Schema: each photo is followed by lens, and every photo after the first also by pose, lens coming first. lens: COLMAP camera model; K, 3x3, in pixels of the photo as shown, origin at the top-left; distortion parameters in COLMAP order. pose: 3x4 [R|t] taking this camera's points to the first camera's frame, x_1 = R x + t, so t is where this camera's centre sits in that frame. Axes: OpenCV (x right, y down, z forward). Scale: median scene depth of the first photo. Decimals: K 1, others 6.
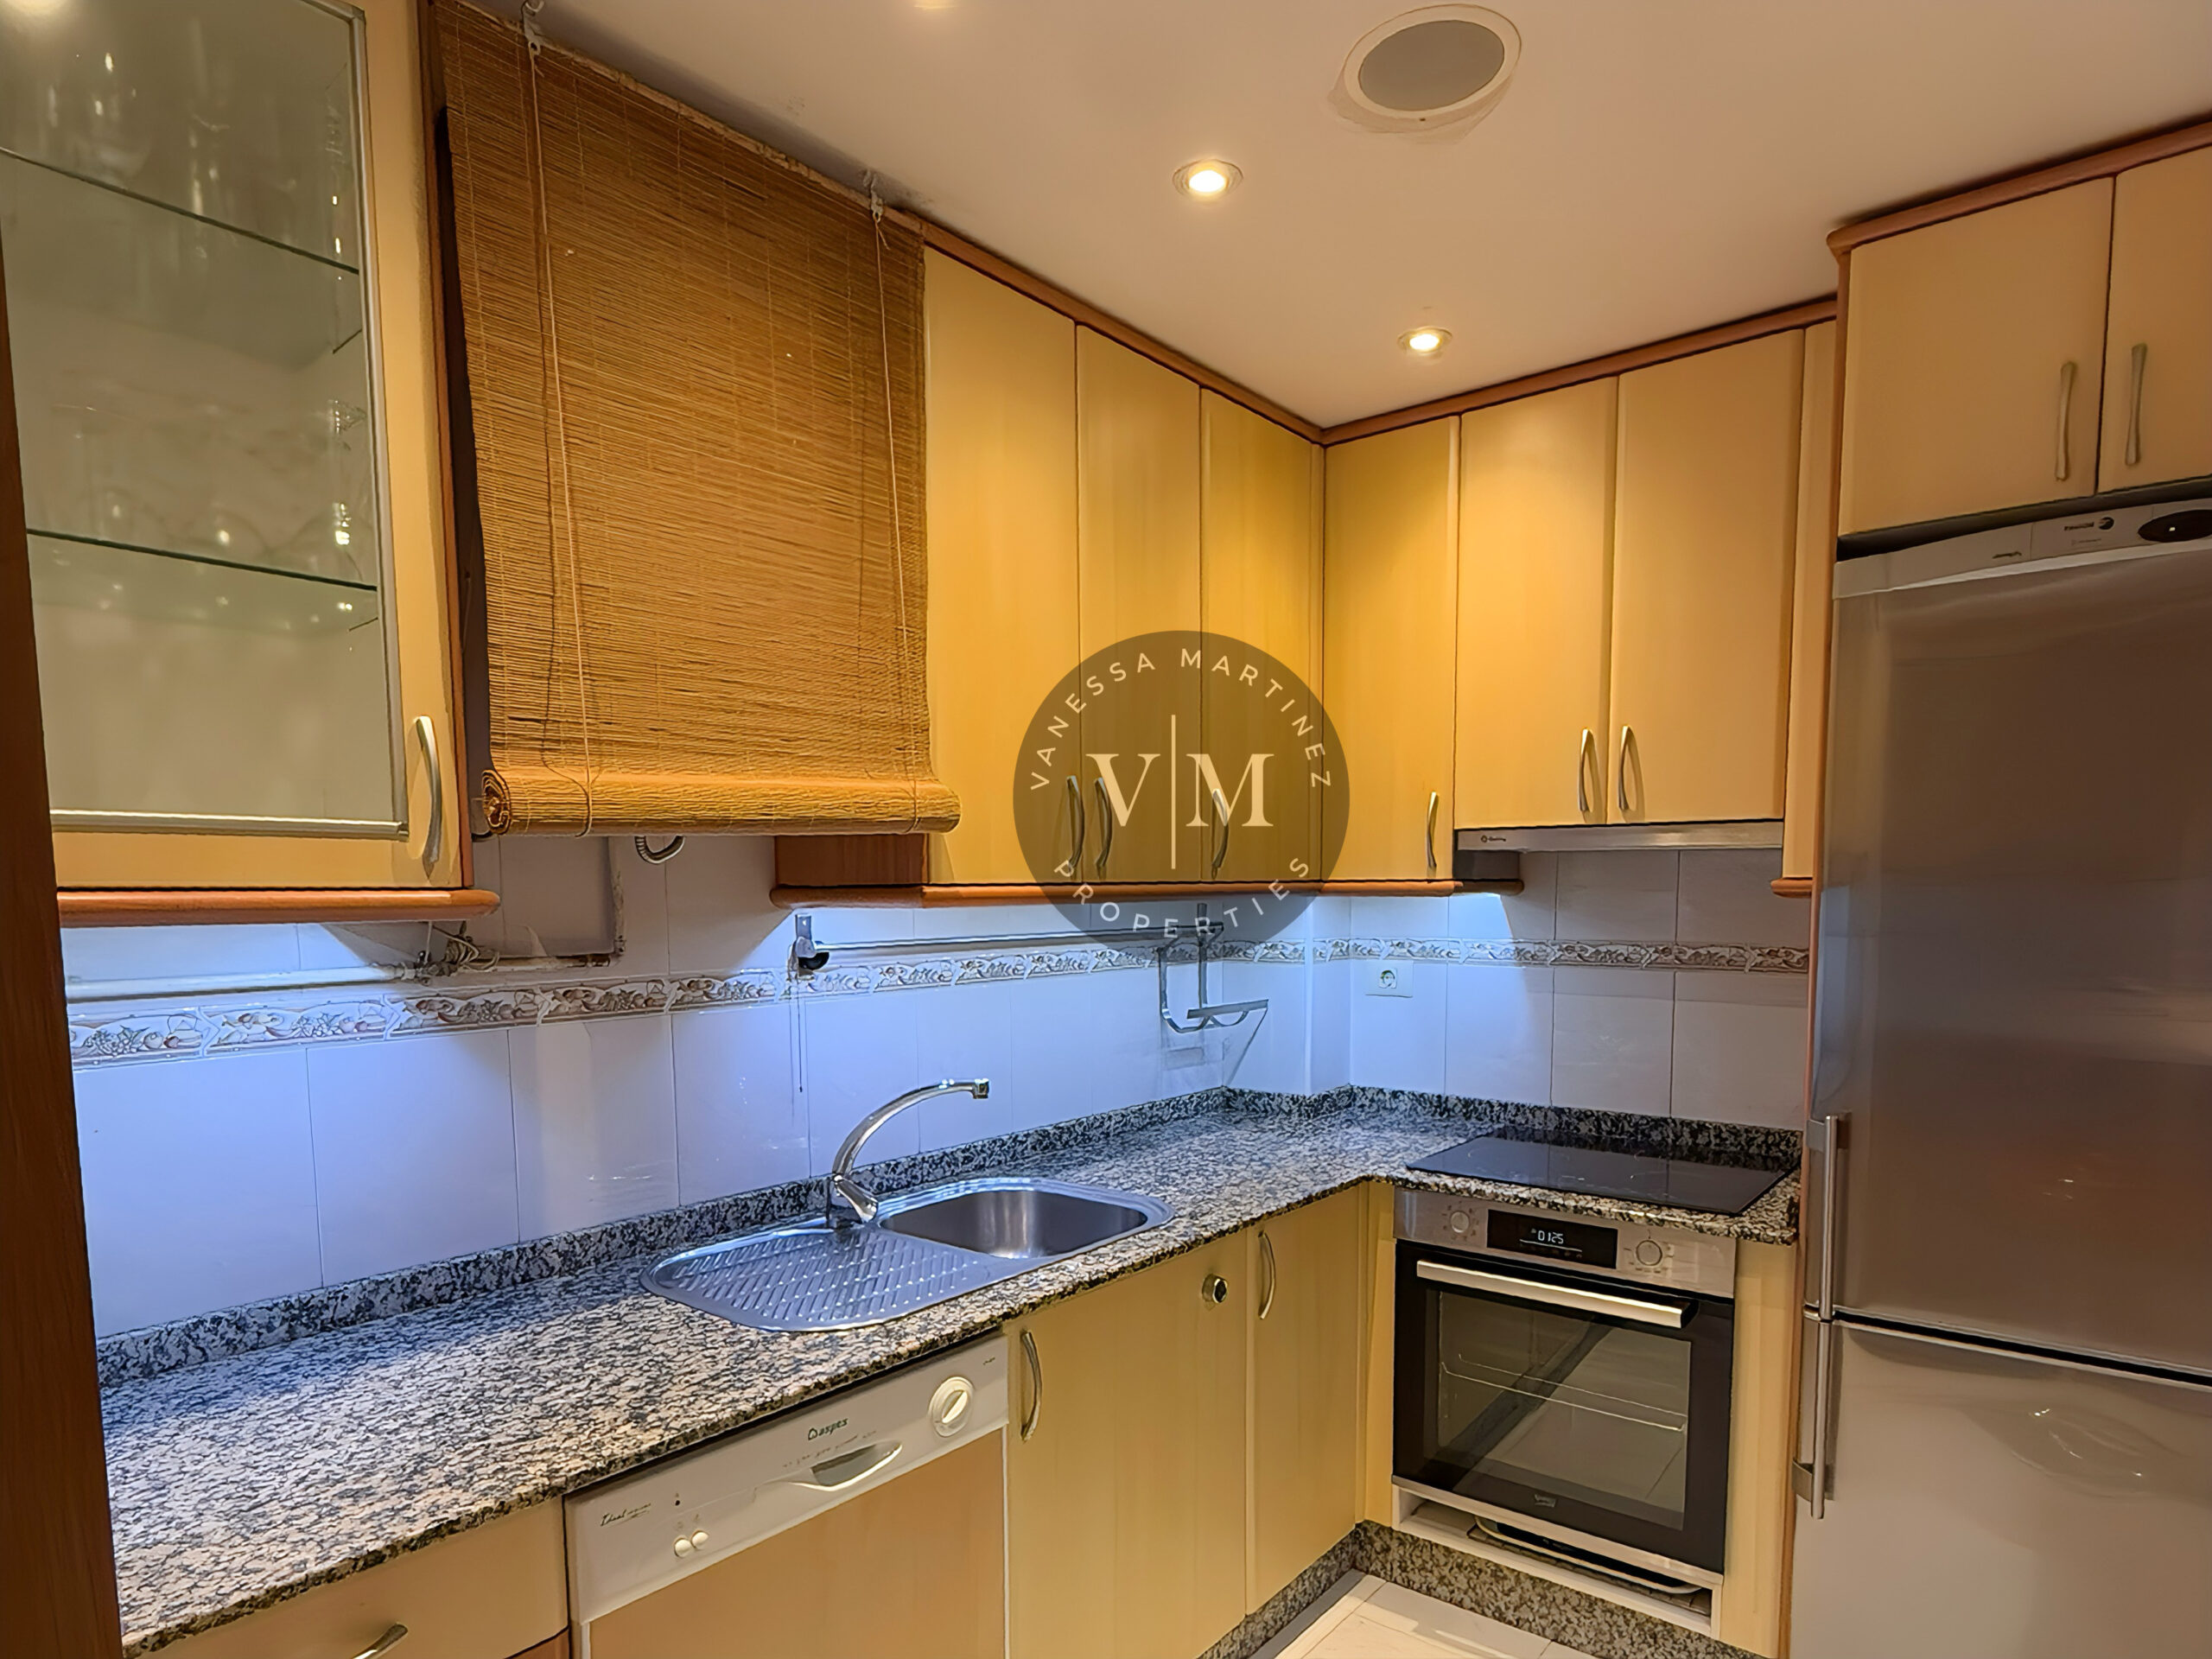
lens RADIAL K [[1272.9, 0, 1105.6], [0, 1272.9, 1016.0], [0, 0, 1]] dist [-0.000094, -0.000845]
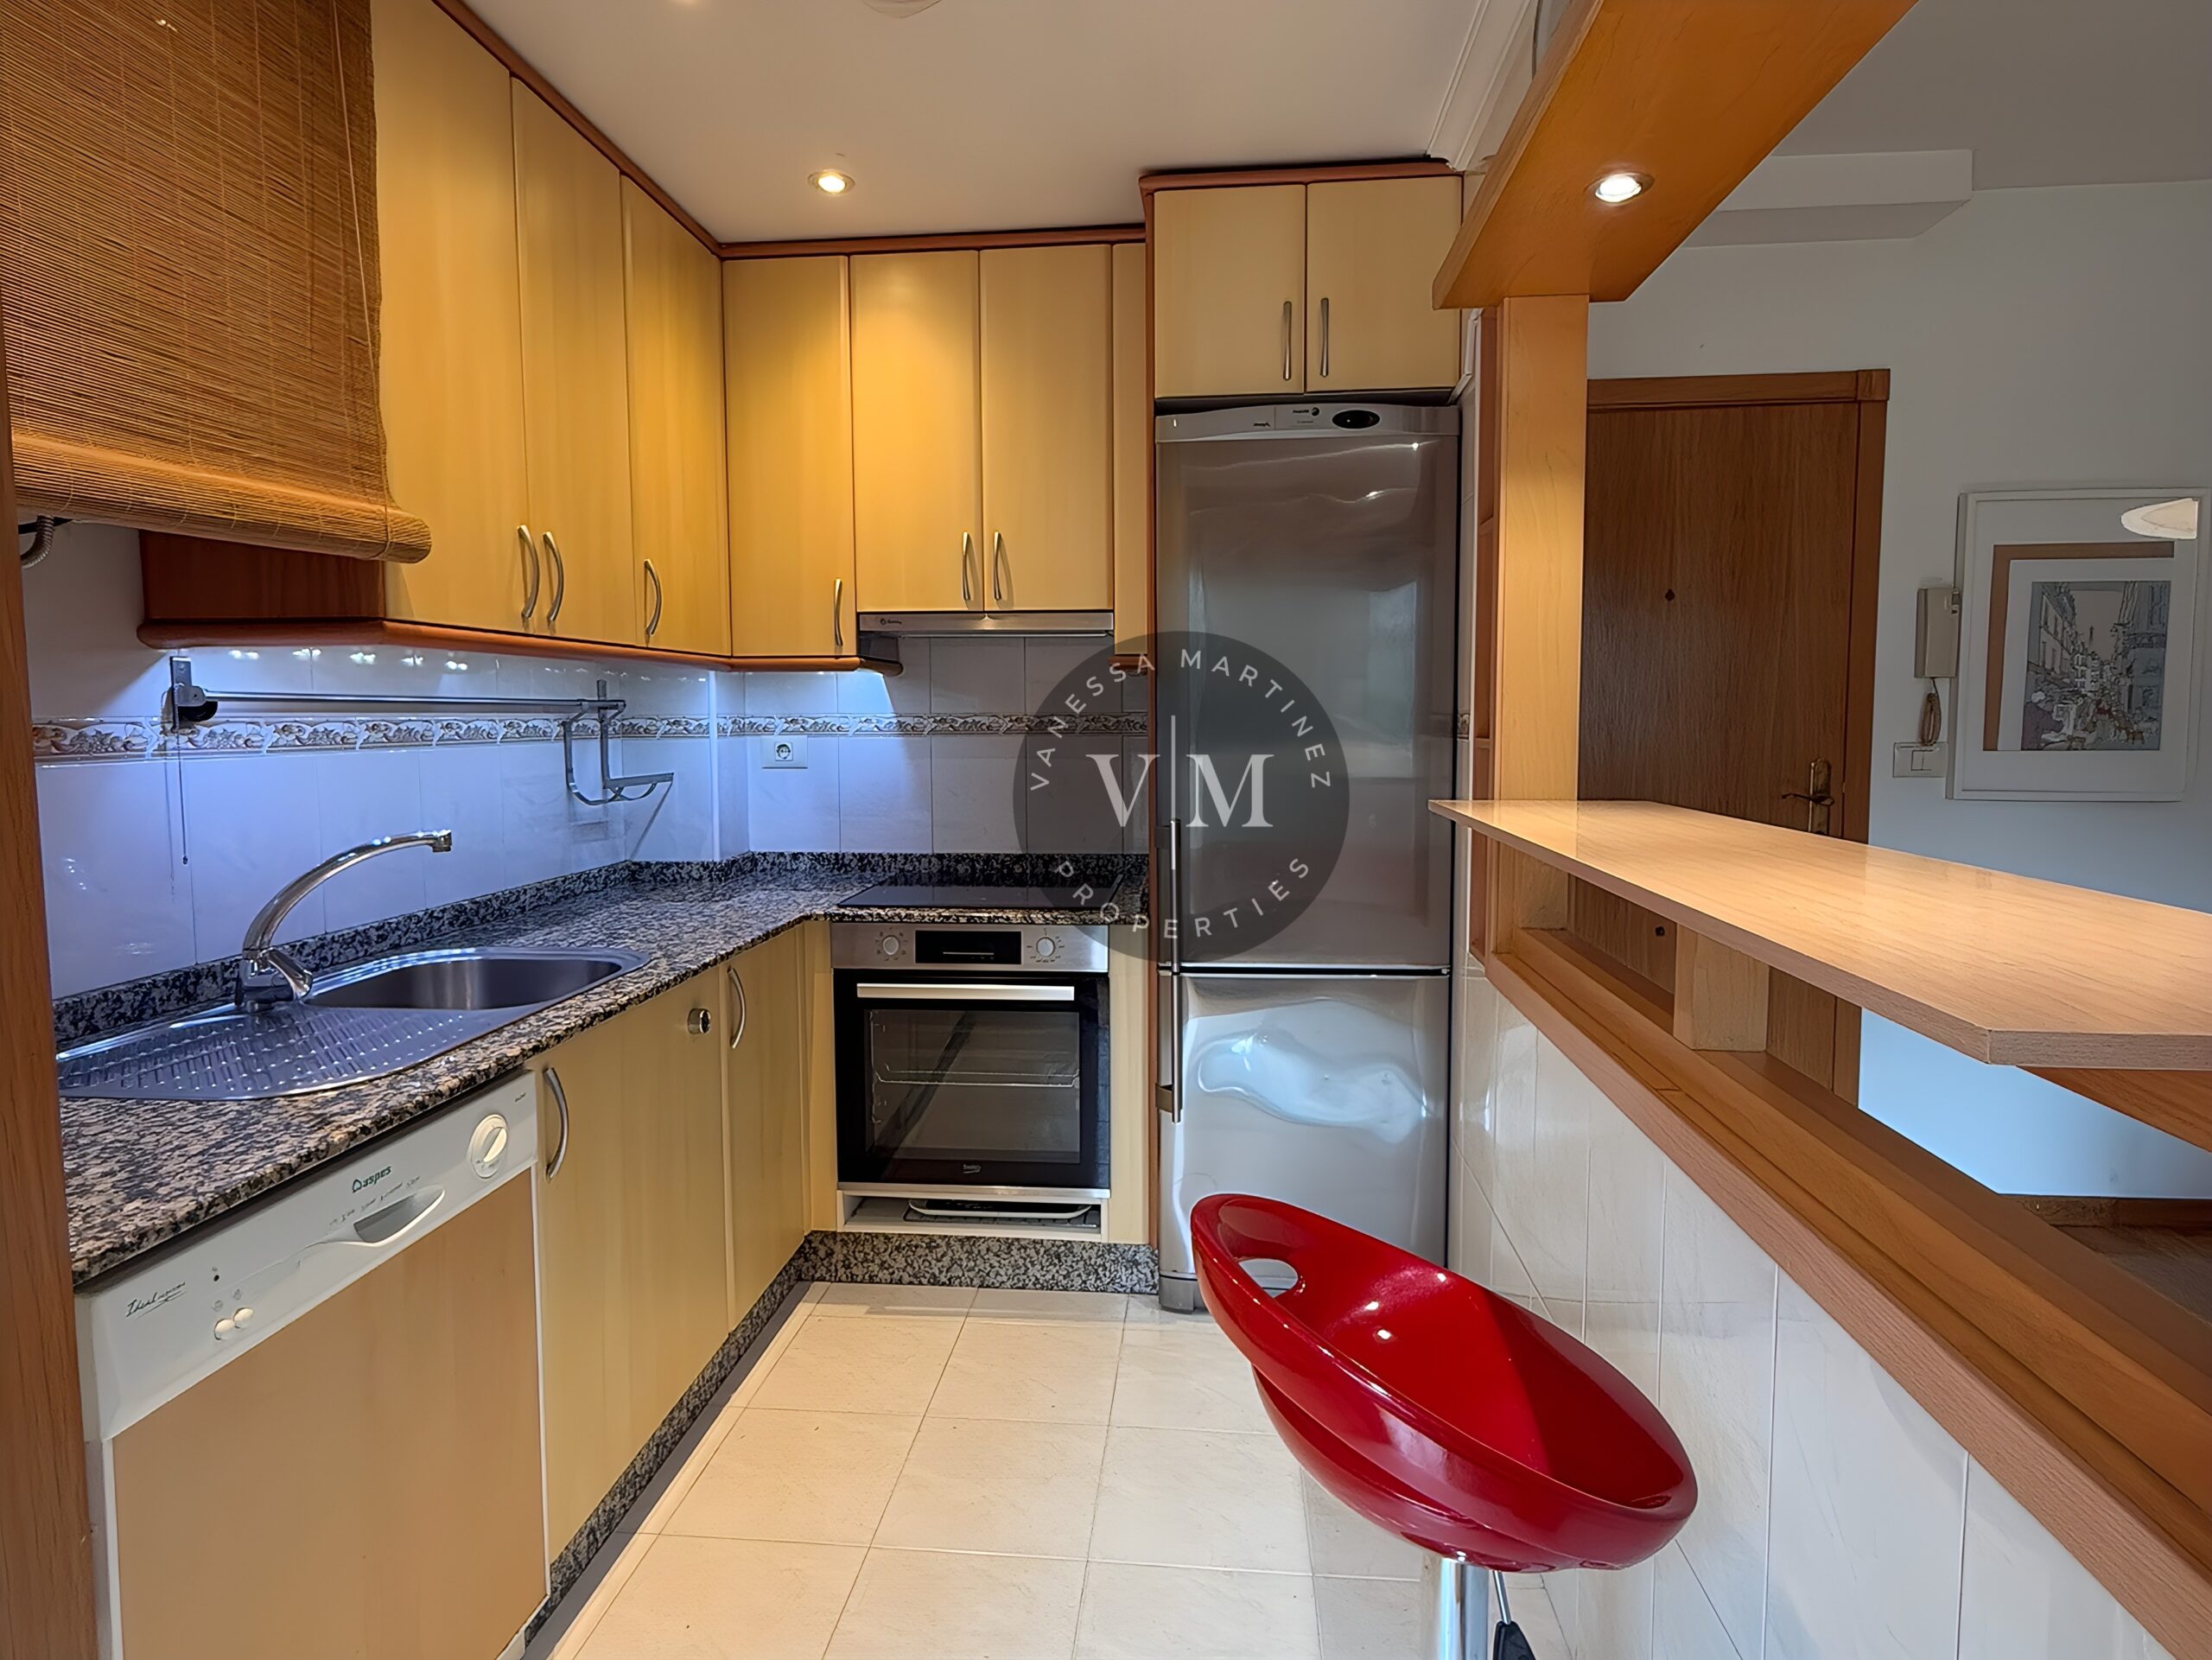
lens RADIAL K [[1170.9, 0, 1111.4], [0, 1170.9, 806.4], [0, 0, 1]] dist [-0.002311, -0.000241]
pose [[0.831019, -0.039232, 0.554858, -0.144631], [0.053909, 0.998494, -0.010140, 0.058176], [-0.553625, 0.038339, 0.831883, -0.004557]]
